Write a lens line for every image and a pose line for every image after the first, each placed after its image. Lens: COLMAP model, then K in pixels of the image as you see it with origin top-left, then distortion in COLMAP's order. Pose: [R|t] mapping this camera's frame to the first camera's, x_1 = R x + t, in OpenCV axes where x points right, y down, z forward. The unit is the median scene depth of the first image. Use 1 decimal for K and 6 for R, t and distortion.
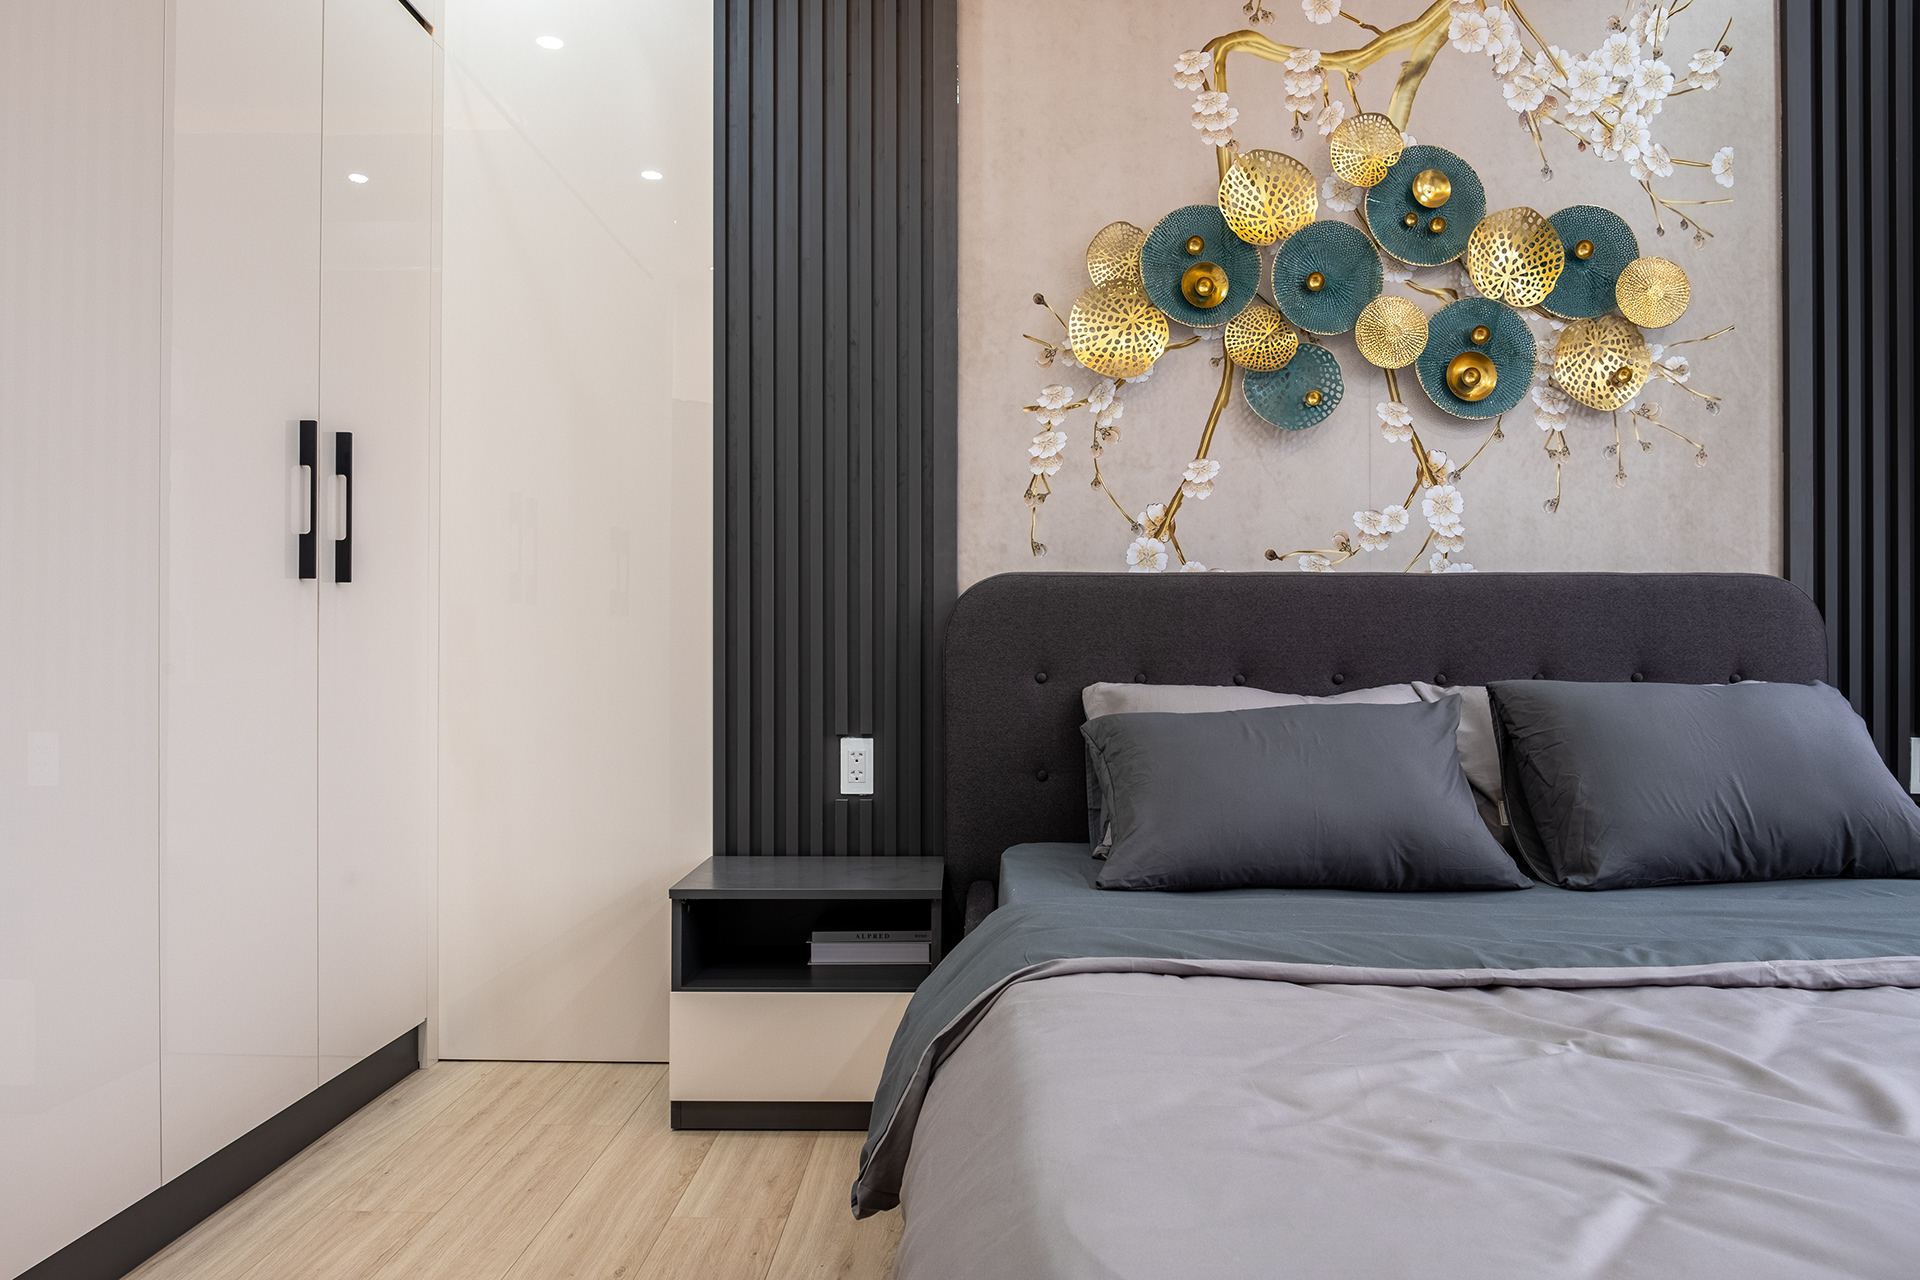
lens RADIAL K [[1330.9, 0, 958.2], [0, 1330.9, 647.2], [0, 0, 1]] dist [-0.061153, 0.013303]
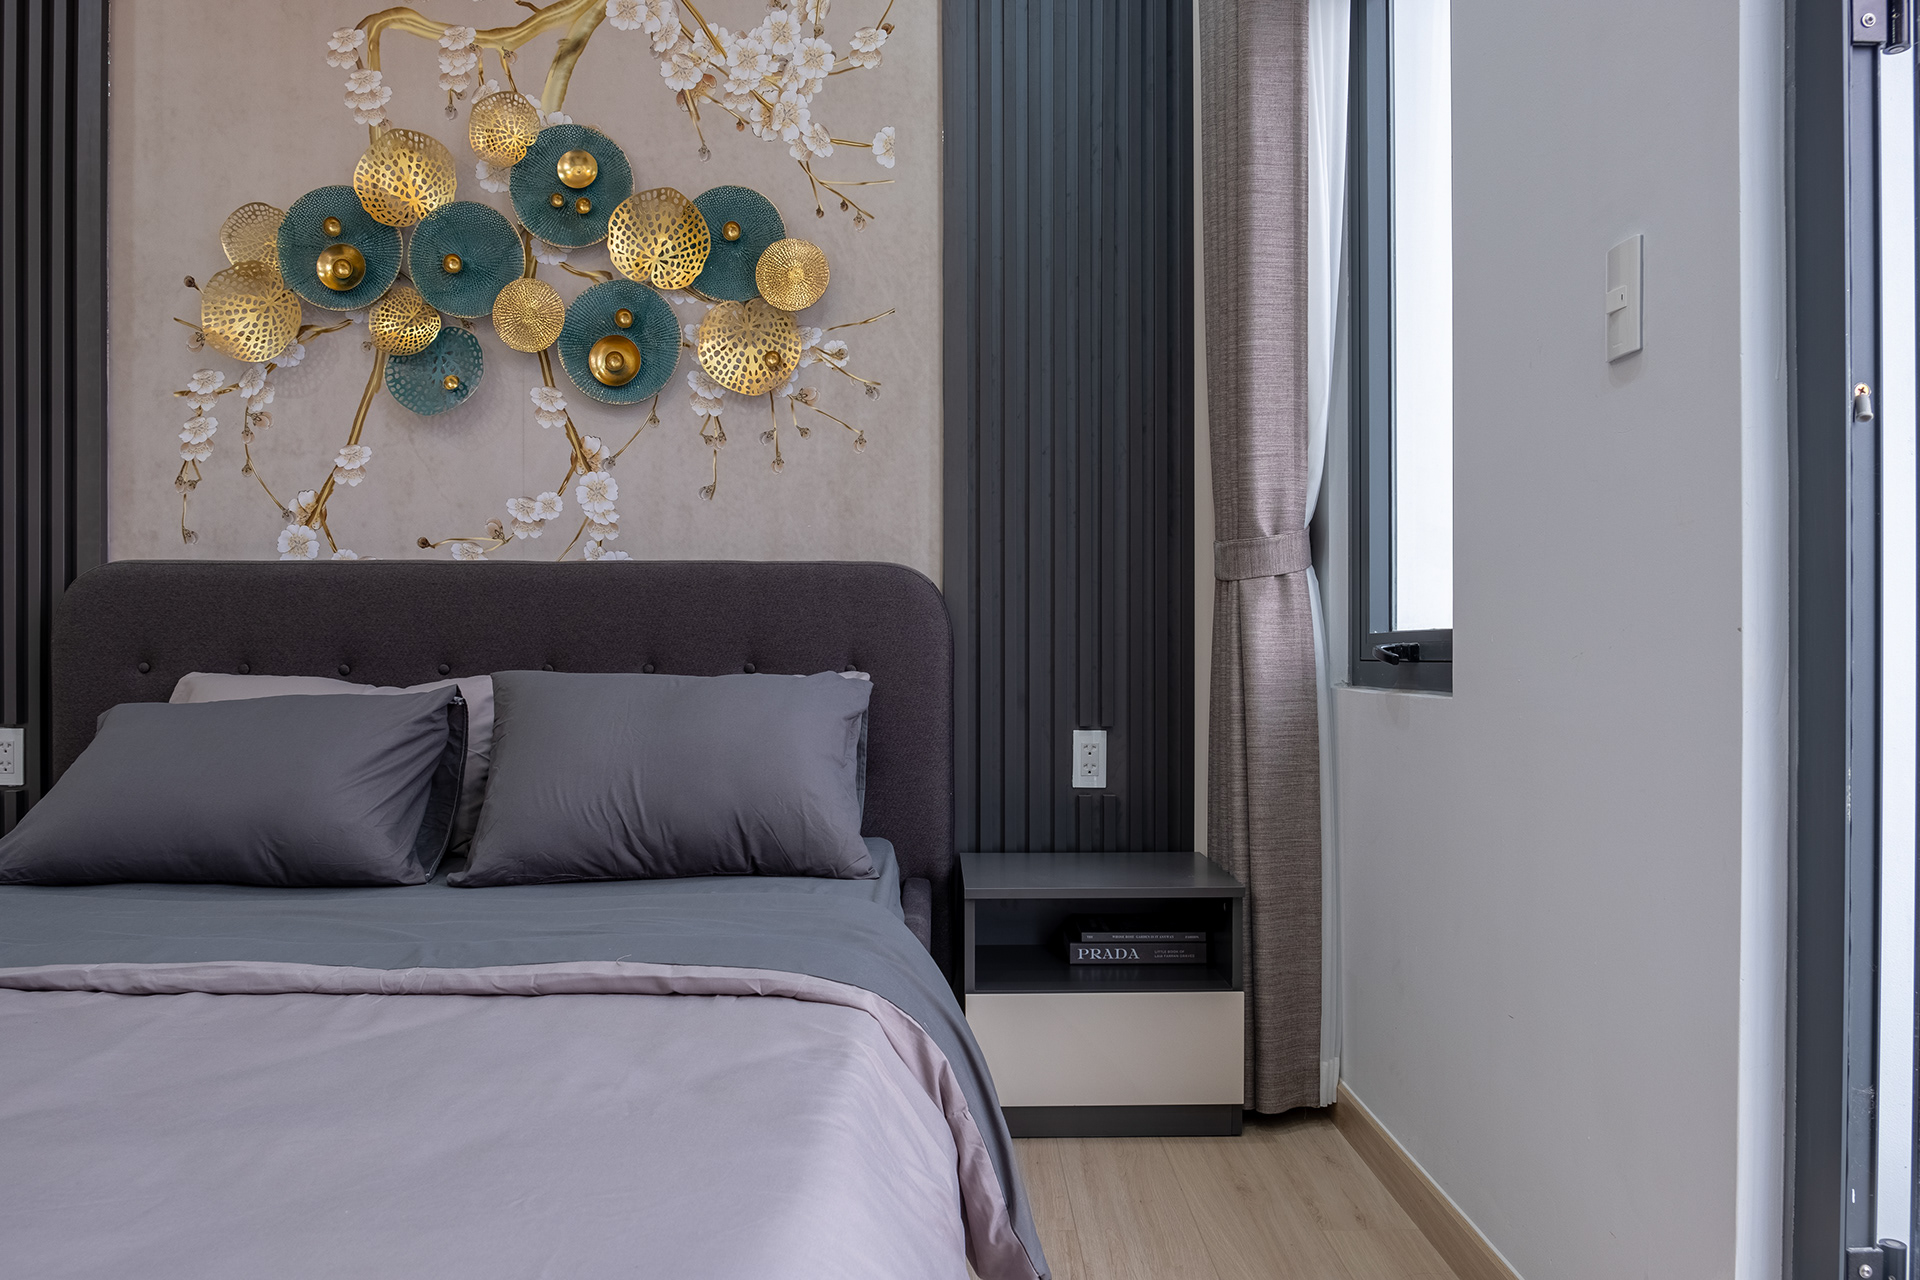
lens RADIAL K [[1330.9, 0, 956.9], [0, 1330.9, 639.9], [0, 0, 1]] dist [-0.061153, 0.013303]
pose [[0.997461, 0.000715, 0.071218, 0.570142], [-0.000937, 0.999995, 0.003089, -0.001004], [-0.071215, -0.003148, 0.997456, -0.001098]]
